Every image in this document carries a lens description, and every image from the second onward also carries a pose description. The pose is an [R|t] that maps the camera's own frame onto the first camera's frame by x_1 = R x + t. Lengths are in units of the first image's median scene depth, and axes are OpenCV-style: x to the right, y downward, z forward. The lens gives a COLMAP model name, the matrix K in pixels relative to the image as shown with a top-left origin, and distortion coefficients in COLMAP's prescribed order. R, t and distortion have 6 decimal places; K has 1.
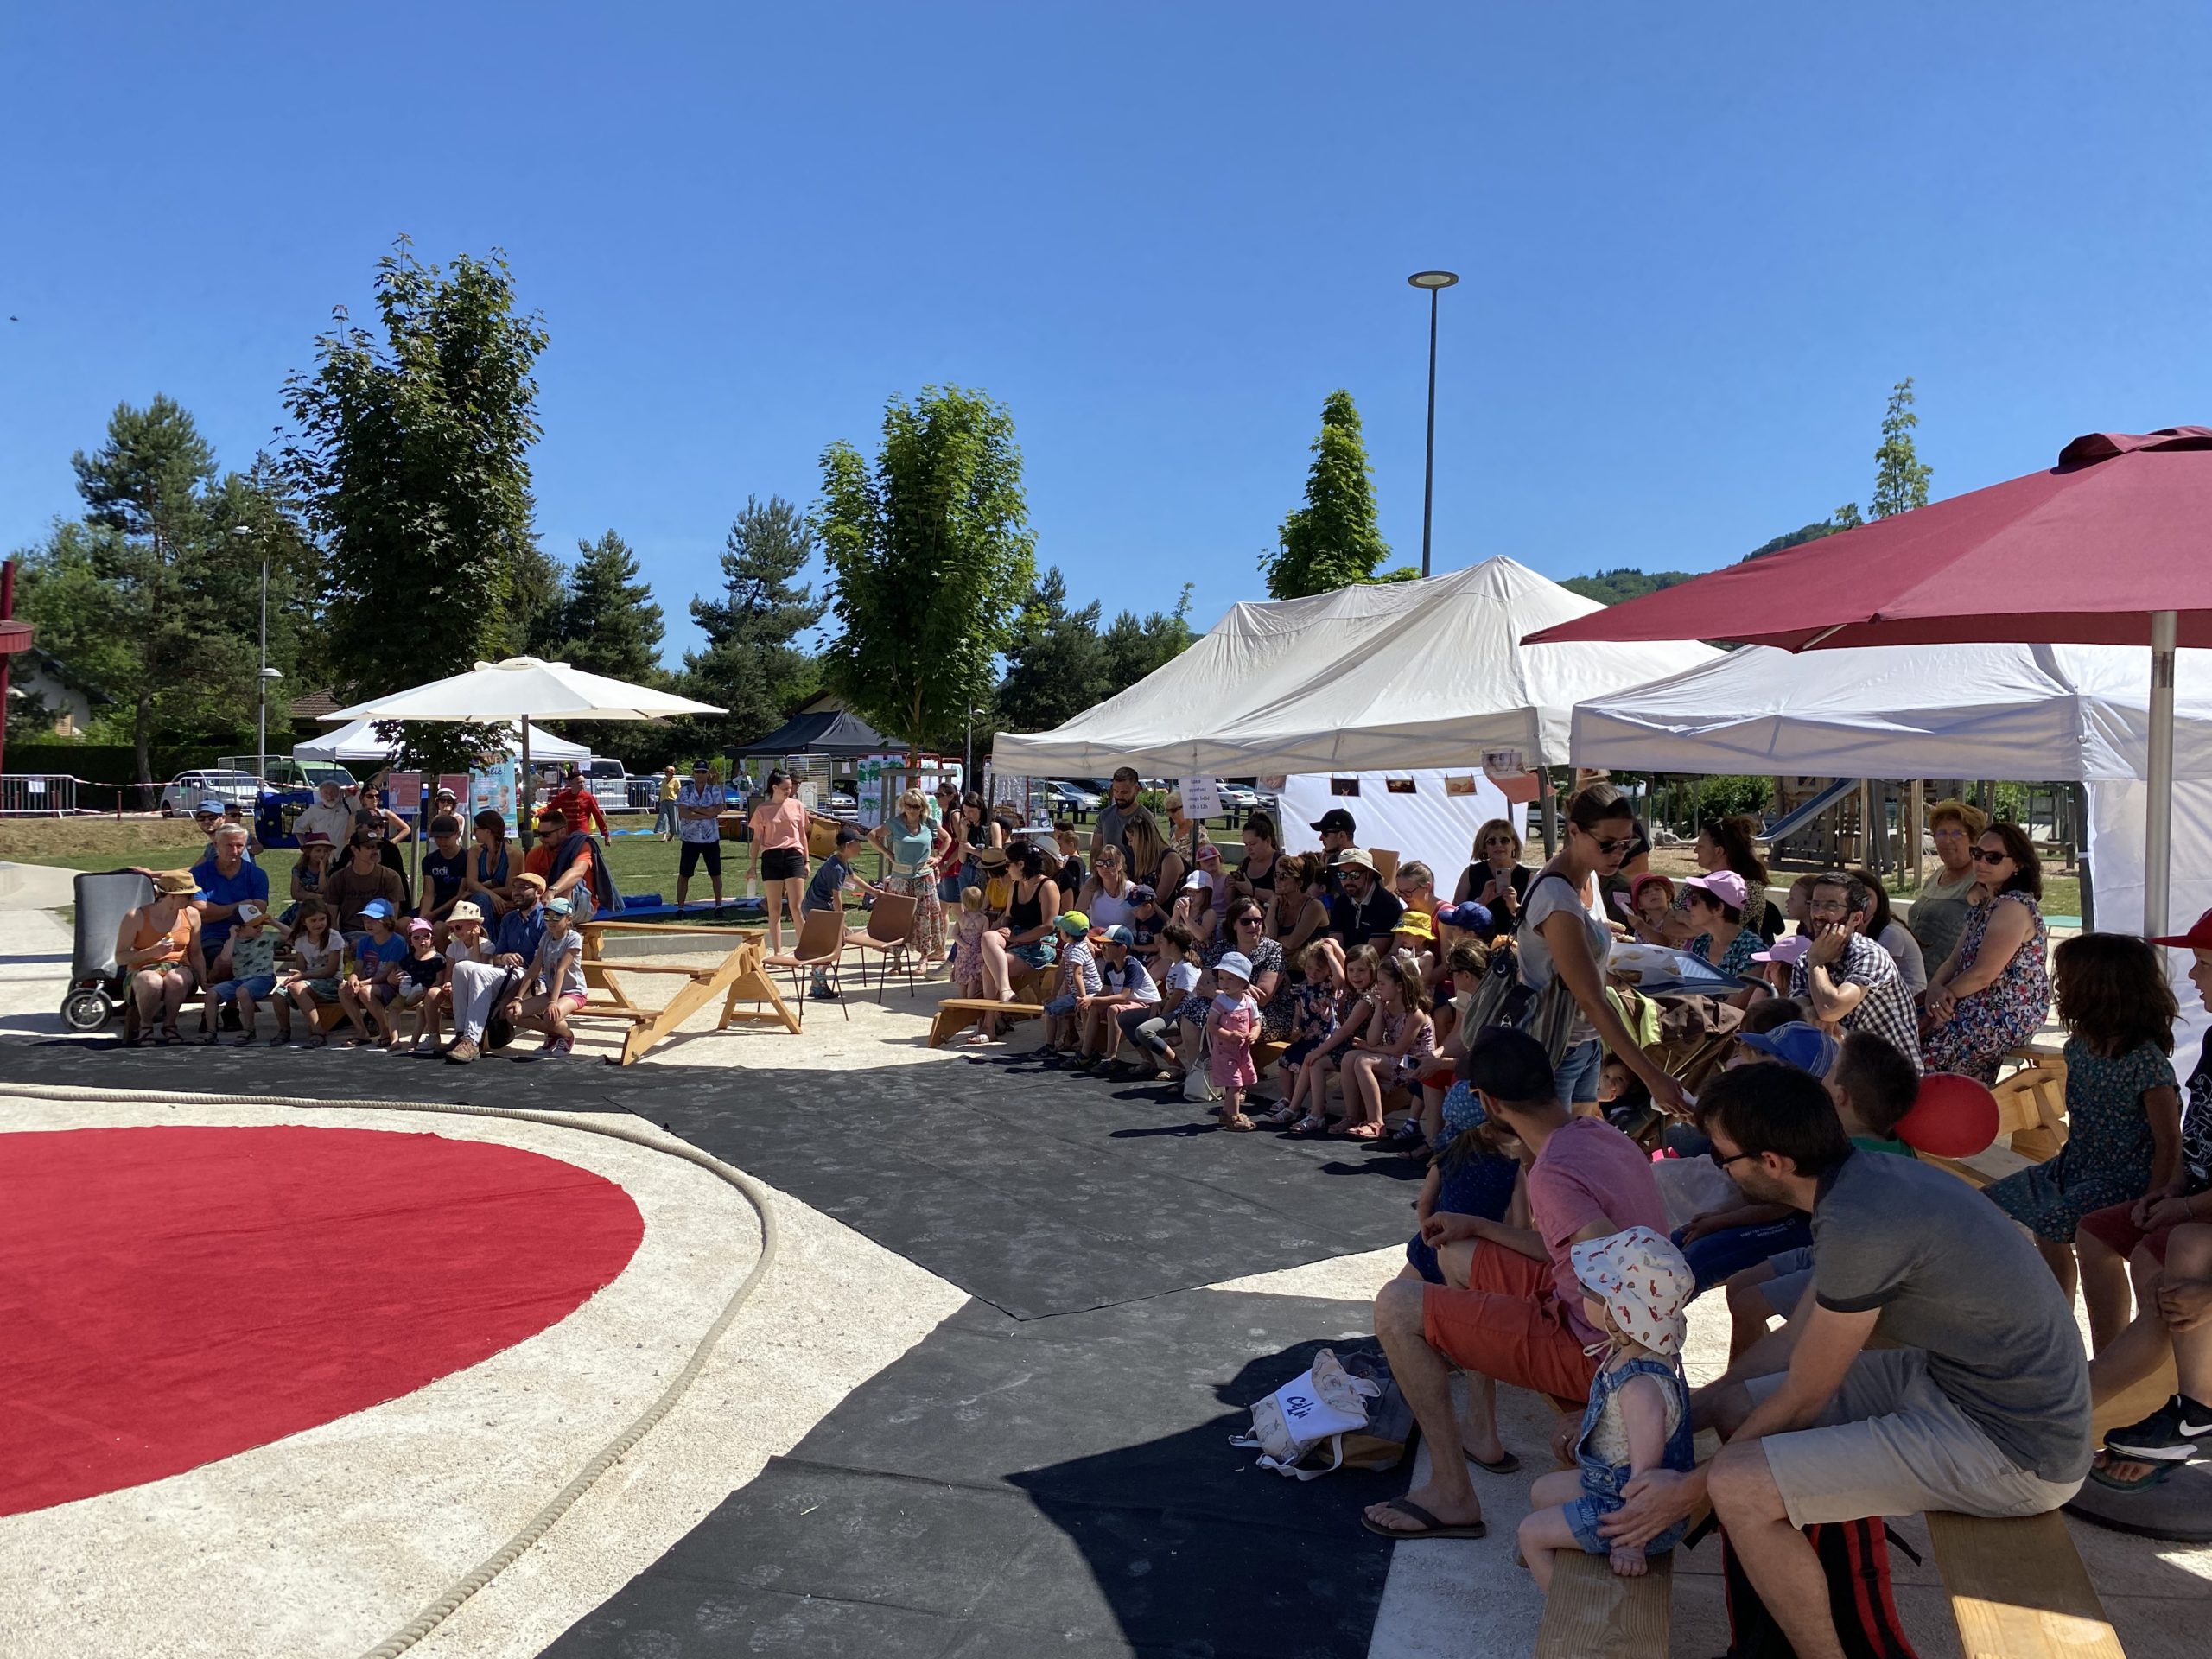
lens RADIAL K [[1682.7, 0, 1127.1], [0, 1682.7, 807.3], [0, 0, 1]] dist [0.000330, 0.013747]
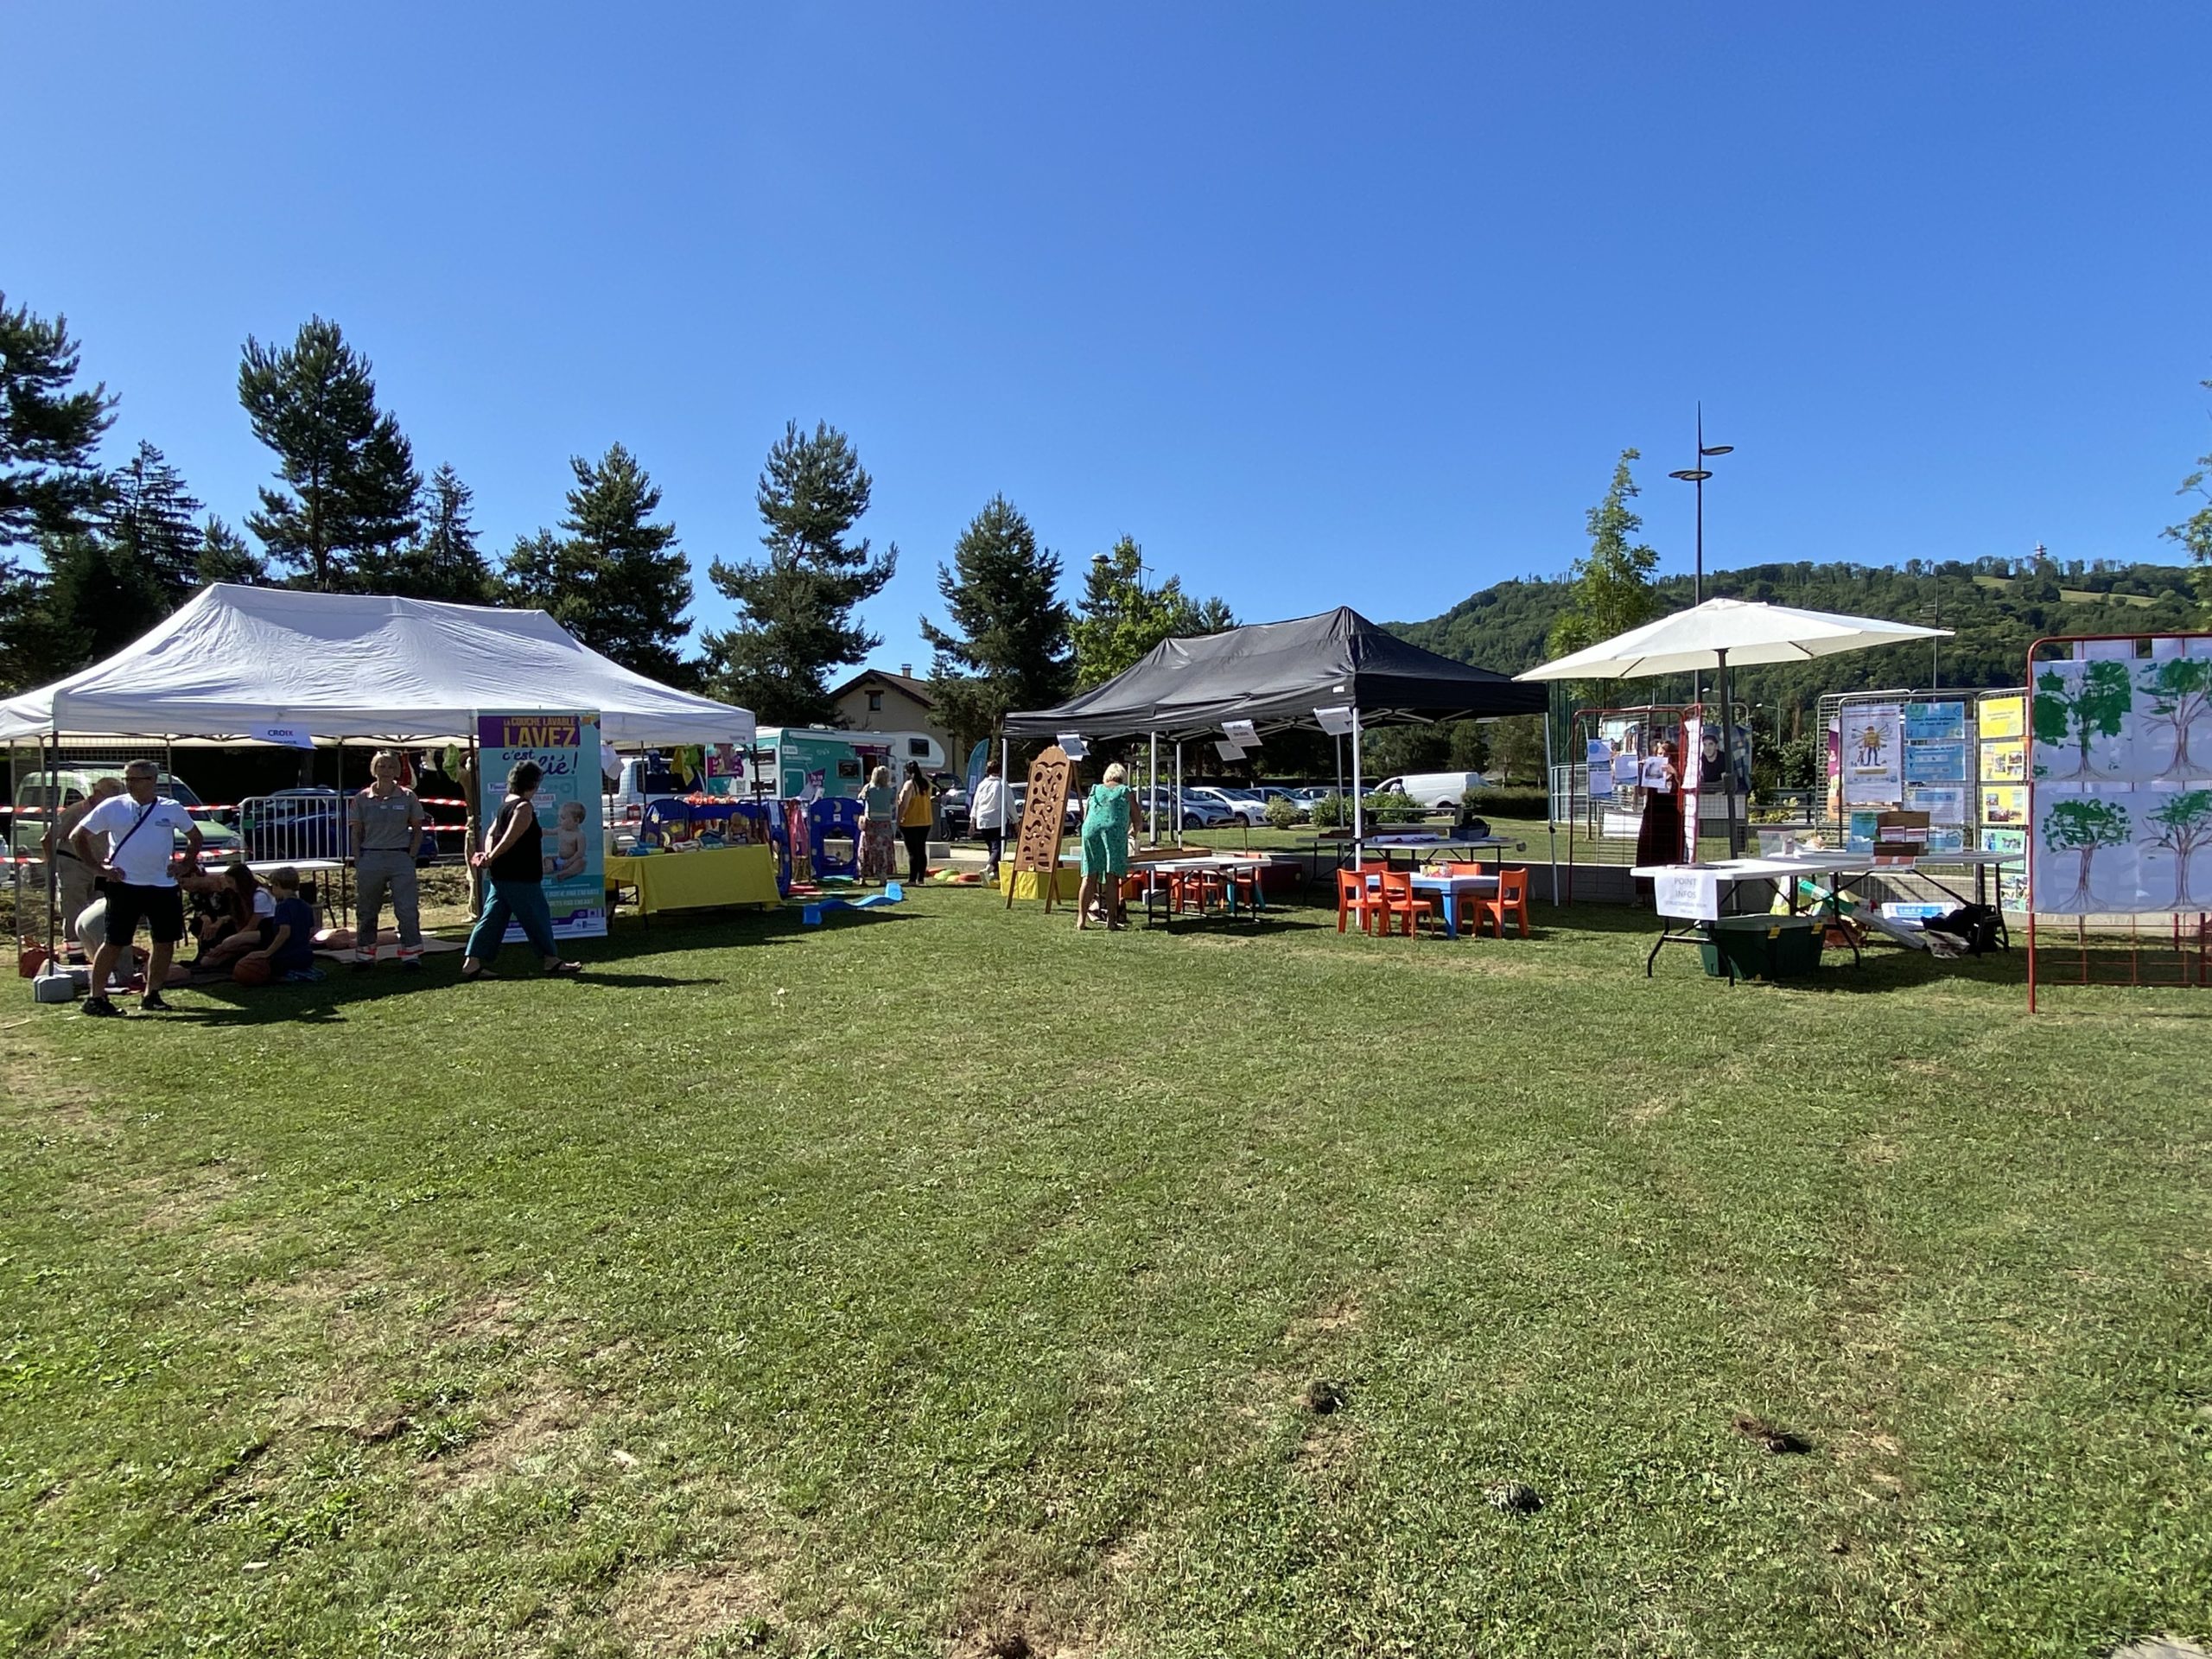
lens RADIAL K [[1359.8, 0, 1110.5], [0, 1359.8, 847.5], [0, 0, 1]] dist [0.002393, -0.010639]
pose [[0.993285, -0.029611, 0.111835, -0.207584], [0.027200, 0.999365, 0.023020, -0.004347], [-0.112446, -0.019823, 0.993460, 0.496976]]
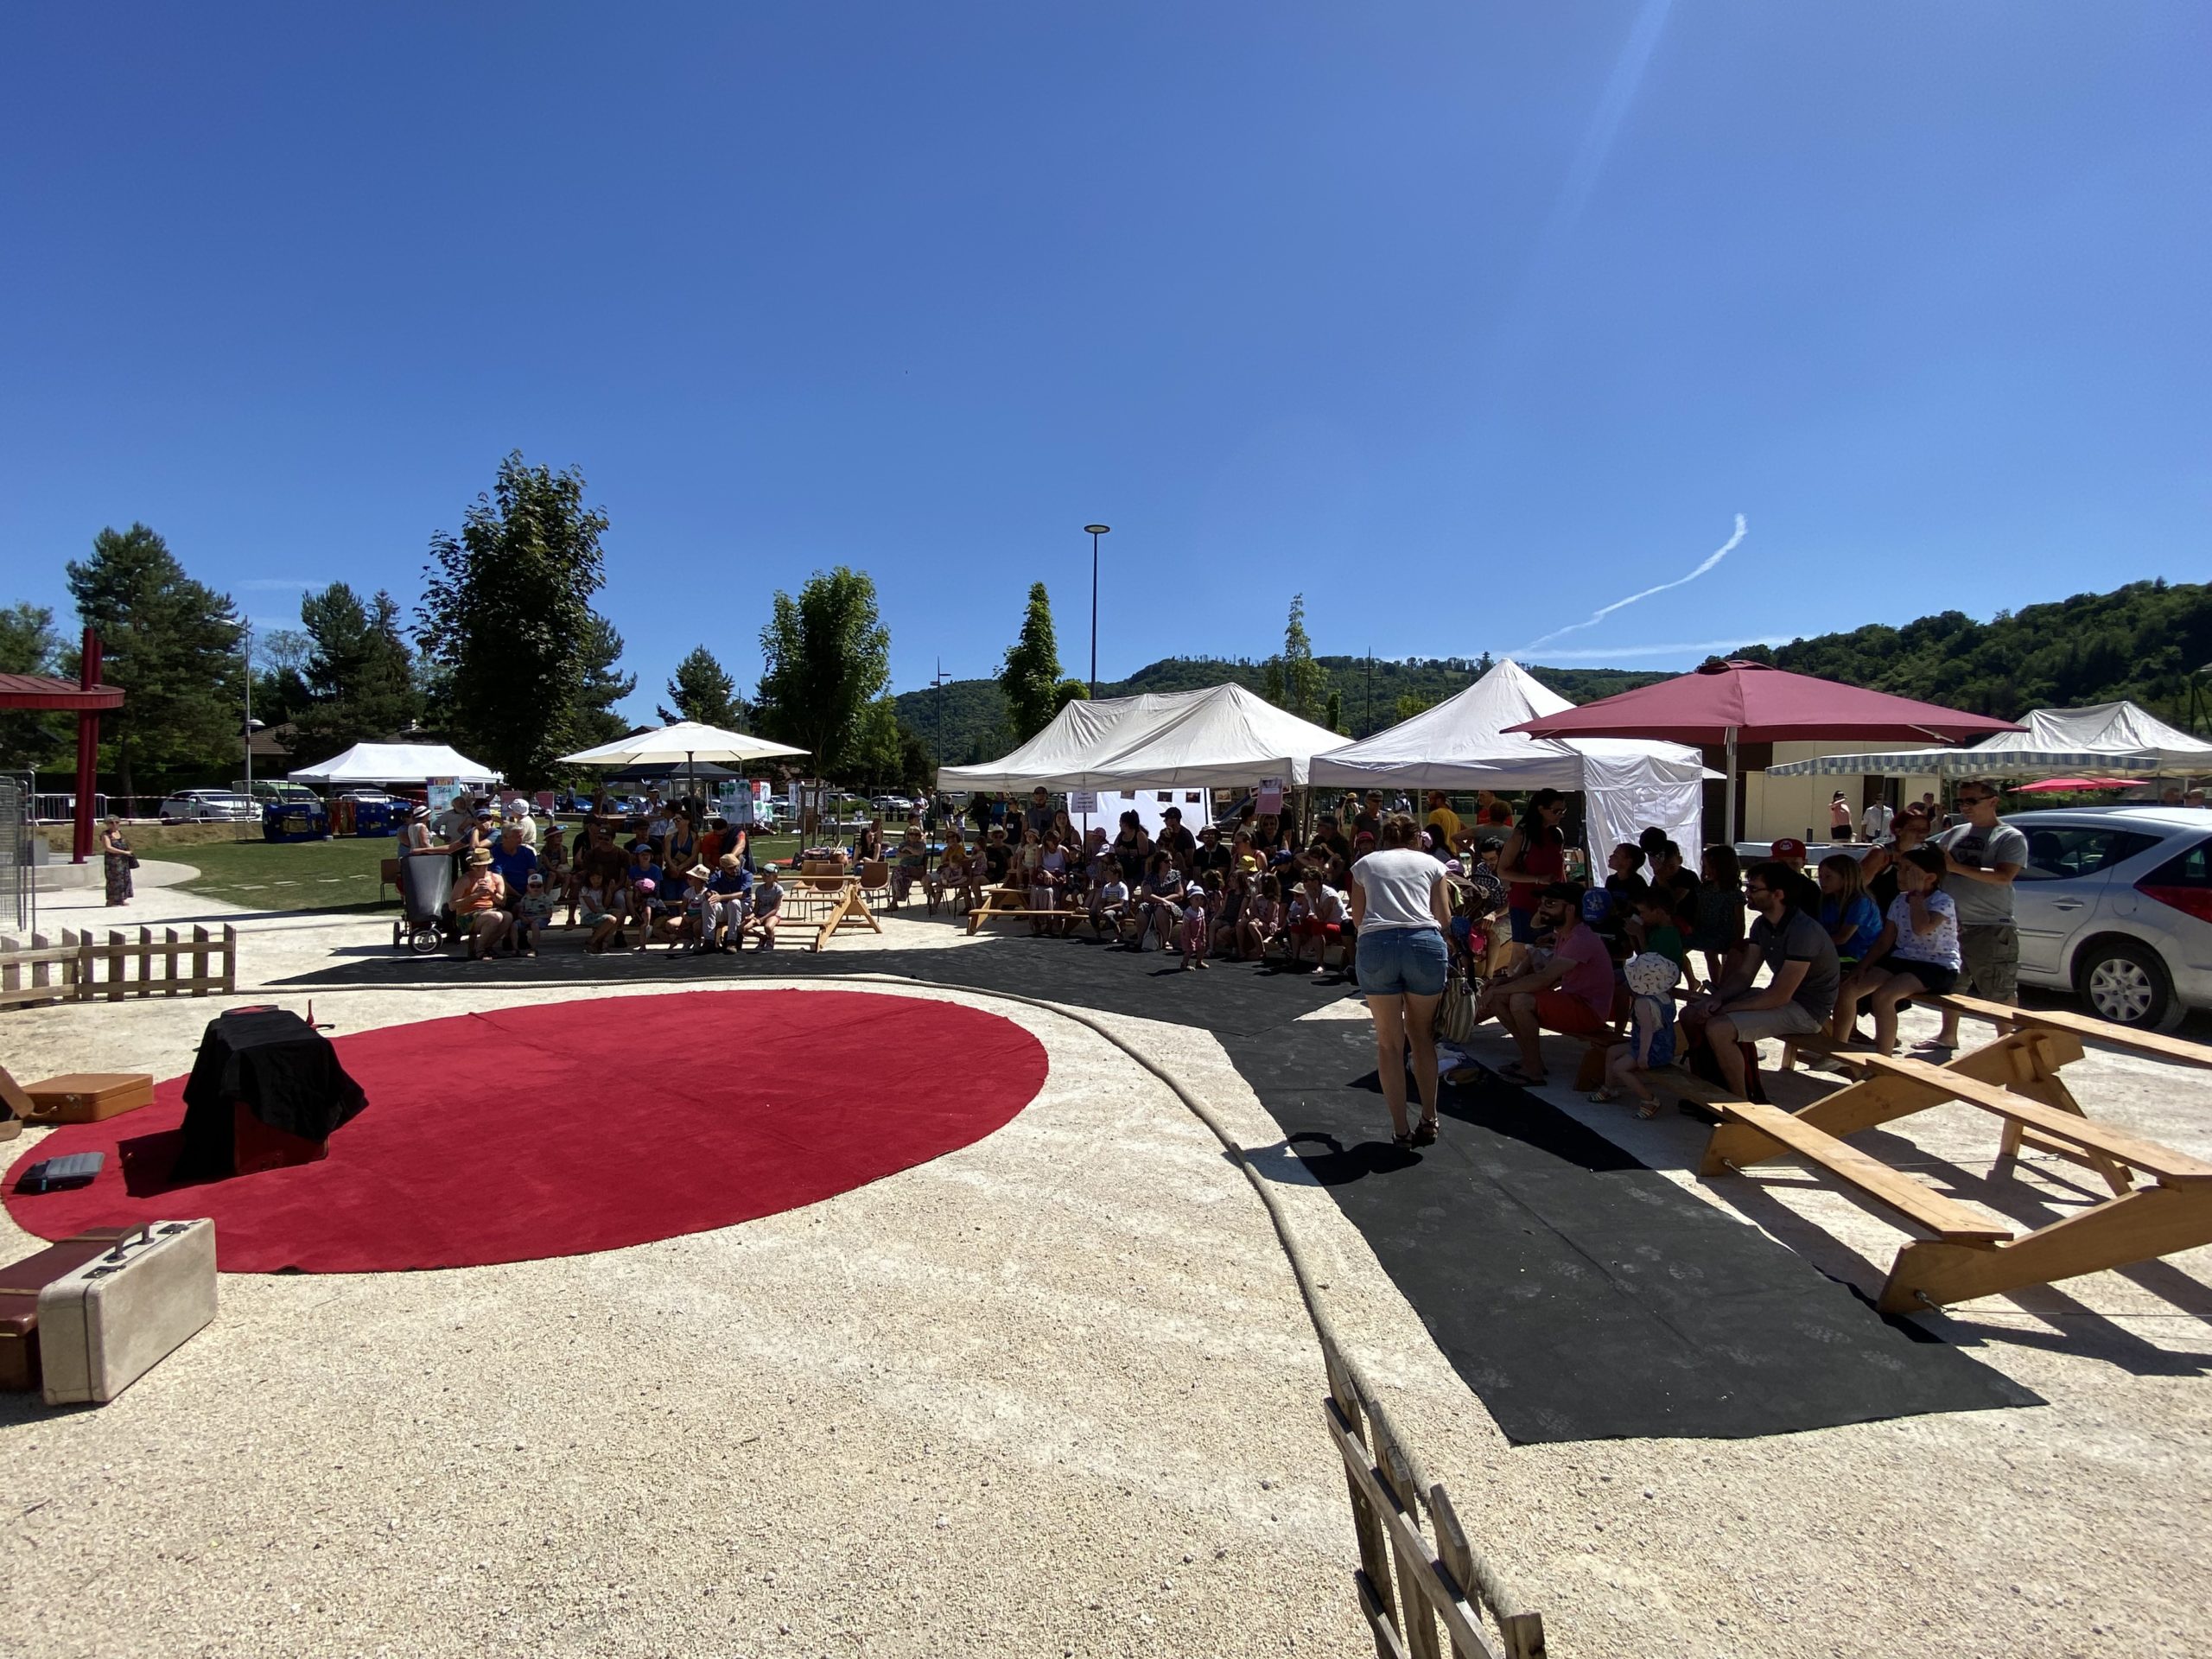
lens RADIAL K [[965.4, 0, 1097.1], [0, 965.4, 821.0], [0, 0, 1]] dist [-0.005533, -0.001678]
pose [[0.950301, -0.011903, 0.311104, -0.062874], [0.008313, 0.999883, 0.012864, 0.000460], [-0.311220, -0.009638, 0.950289, -0.012725]]
